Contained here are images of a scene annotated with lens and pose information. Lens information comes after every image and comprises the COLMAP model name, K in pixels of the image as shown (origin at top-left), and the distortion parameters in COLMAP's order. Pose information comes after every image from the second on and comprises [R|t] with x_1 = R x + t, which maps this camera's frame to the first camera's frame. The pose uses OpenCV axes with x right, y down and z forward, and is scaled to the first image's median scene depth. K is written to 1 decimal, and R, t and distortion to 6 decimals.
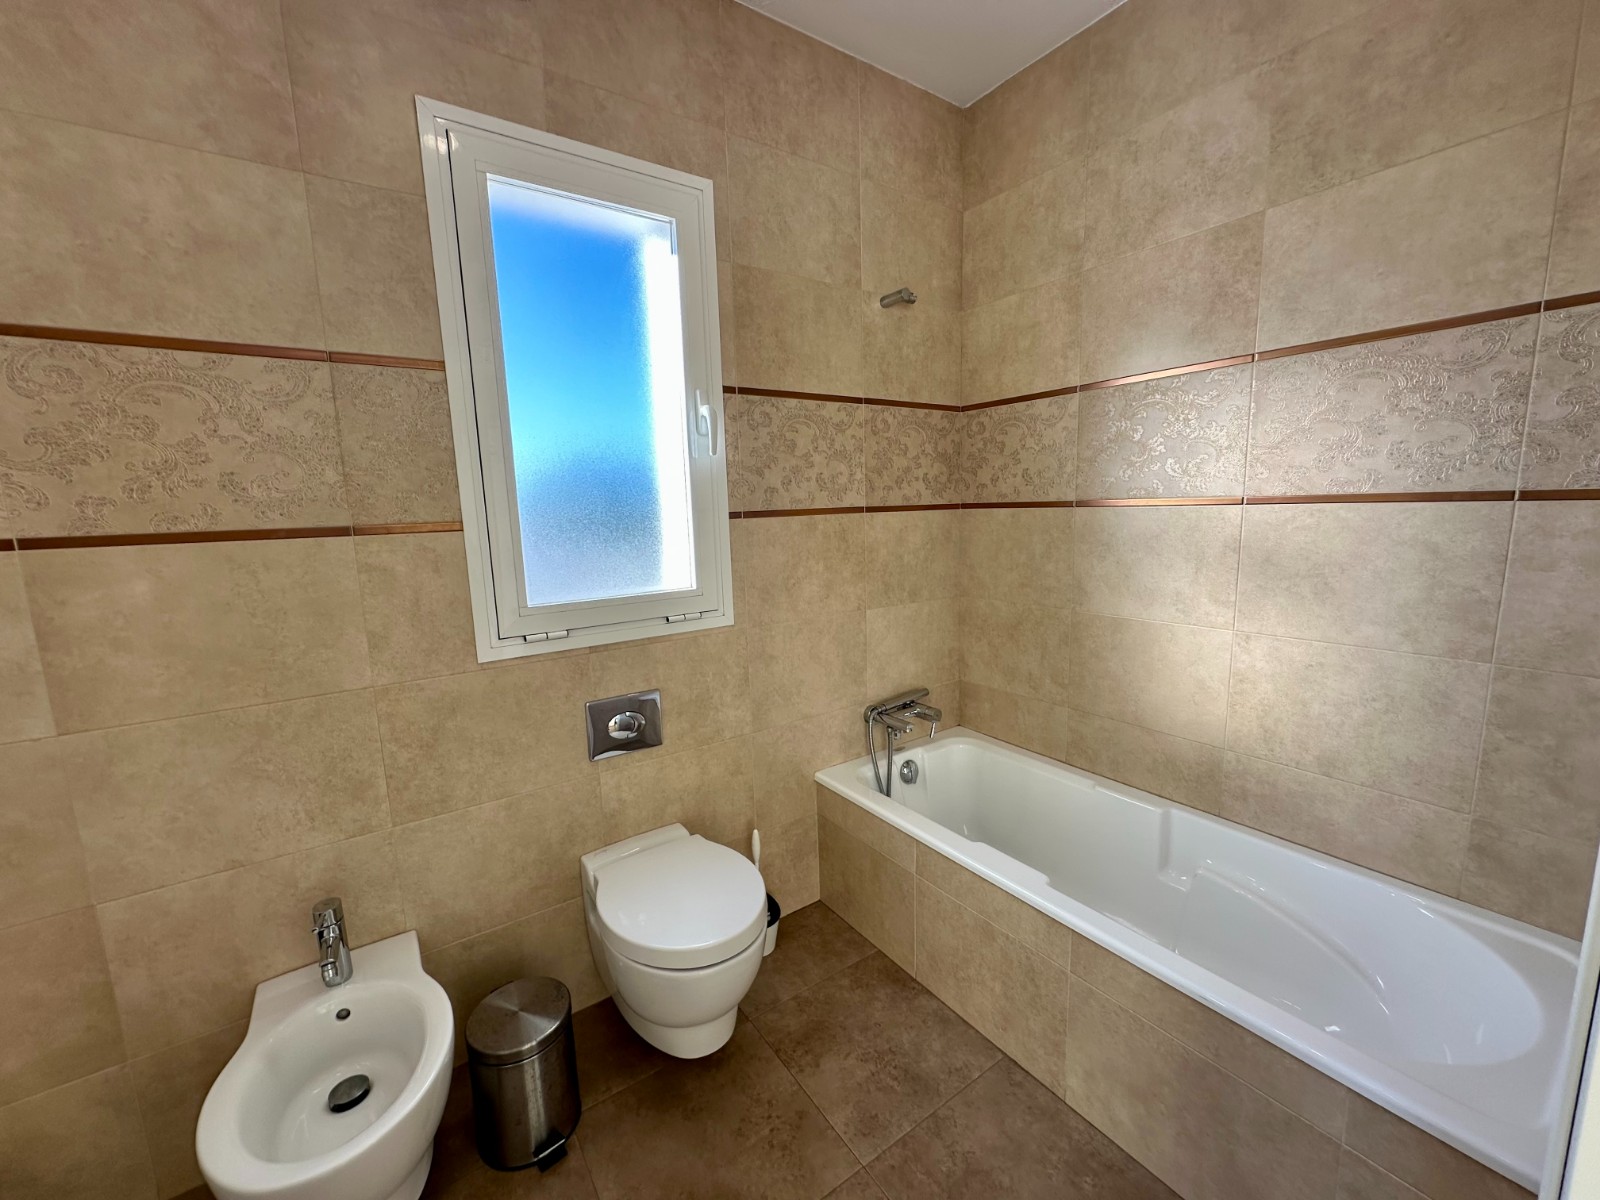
lens RADIAL K [[638.2, 0, 797.9], [0, 638.2, 603.5], [0, 0, 1]] dist [0.002003, 0.000037]
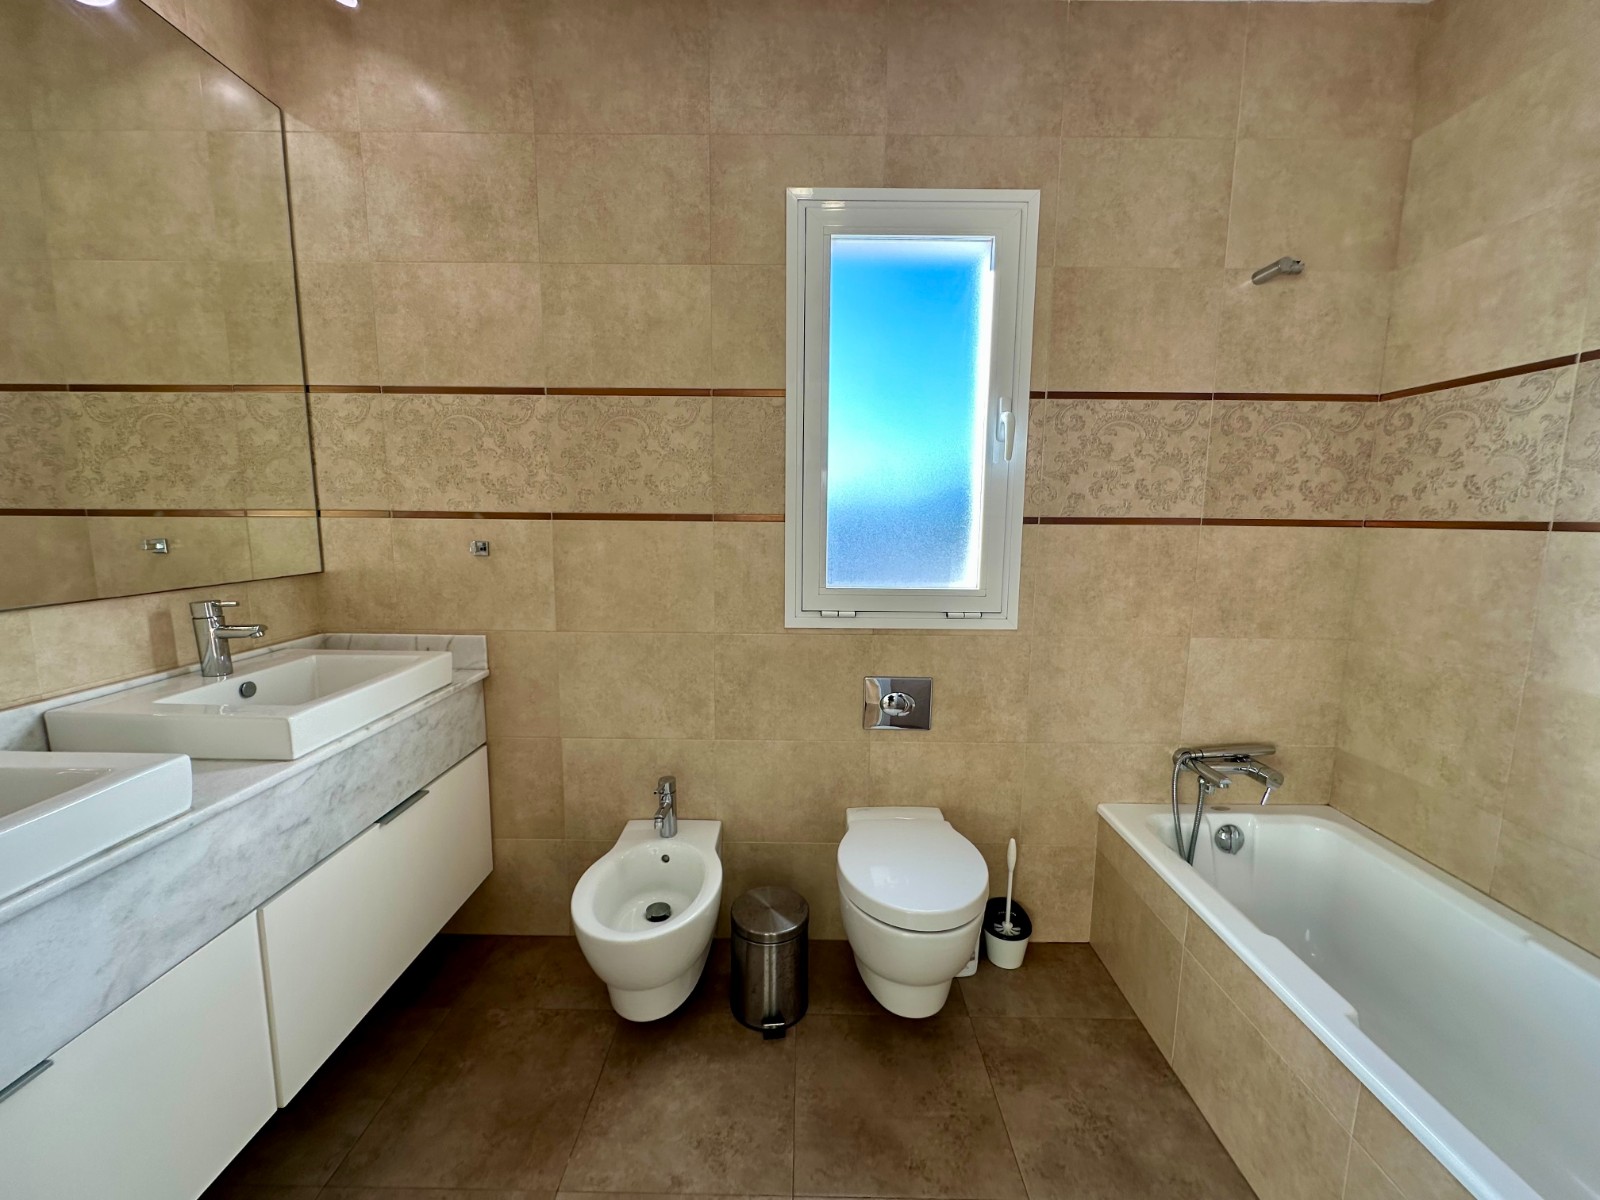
lens RADIAL K [[638.2, 0, 803.4], [0, 638.2, 603.5], [0, 0, 1]] dist [0.002003, 0.000037]
pose [[0.820701, 0.116569, -0.559340, 0.206835], [-0.122677, 0.992086, 0.026754, 0.007846], [0.558032, 0.046661, 0.828507, -0.018859]]
